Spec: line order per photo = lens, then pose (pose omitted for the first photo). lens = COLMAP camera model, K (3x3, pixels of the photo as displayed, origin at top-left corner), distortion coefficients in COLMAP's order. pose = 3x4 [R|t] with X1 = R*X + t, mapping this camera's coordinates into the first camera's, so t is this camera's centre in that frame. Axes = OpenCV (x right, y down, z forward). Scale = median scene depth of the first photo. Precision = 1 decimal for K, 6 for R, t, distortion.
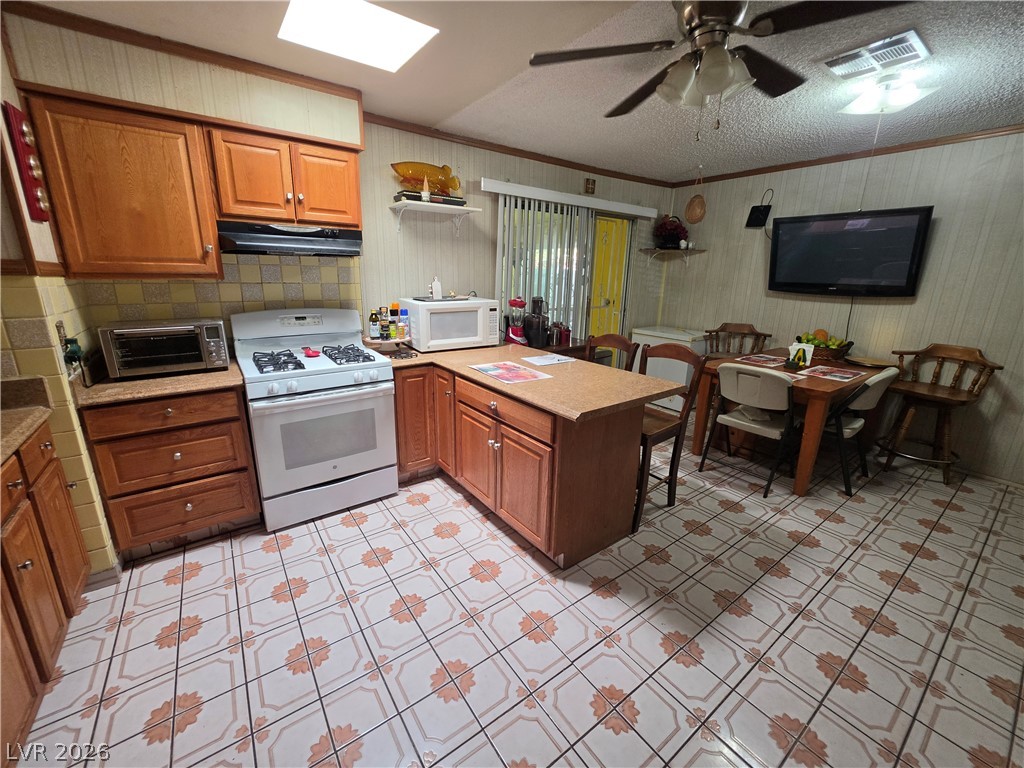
lens RADIAL K [[416.8, 0, 505.6], [0, 416.8, 381.5], [0, 0, 1]] dist [-0.005391, 0.000869]
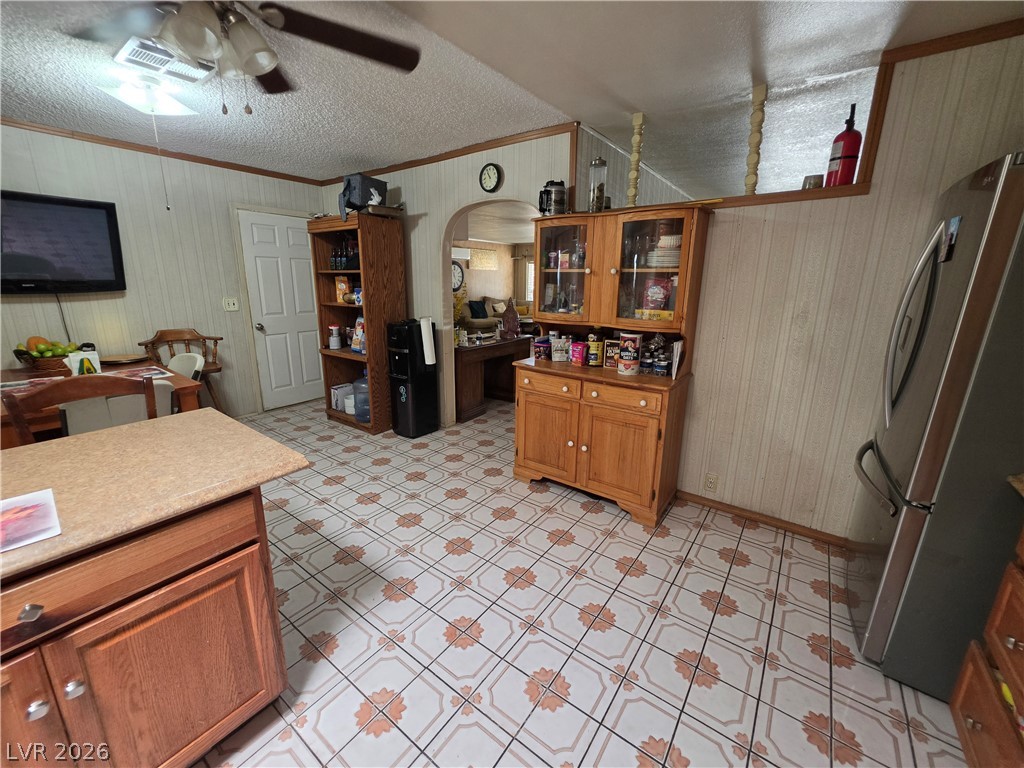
lens RADIAL K [[416.8, 0, 507.8], [0, 416.8, 381.5], [0, 0, 1]] dist [-0.005391, 0.000869]
pose [[-0.314246, -0.248095, 0.916351, -0.481760], [0.226943, 0.917631, 0.326267, -0.170564], [-0.921817, 0.310487, -0.232058, 0.635462]]
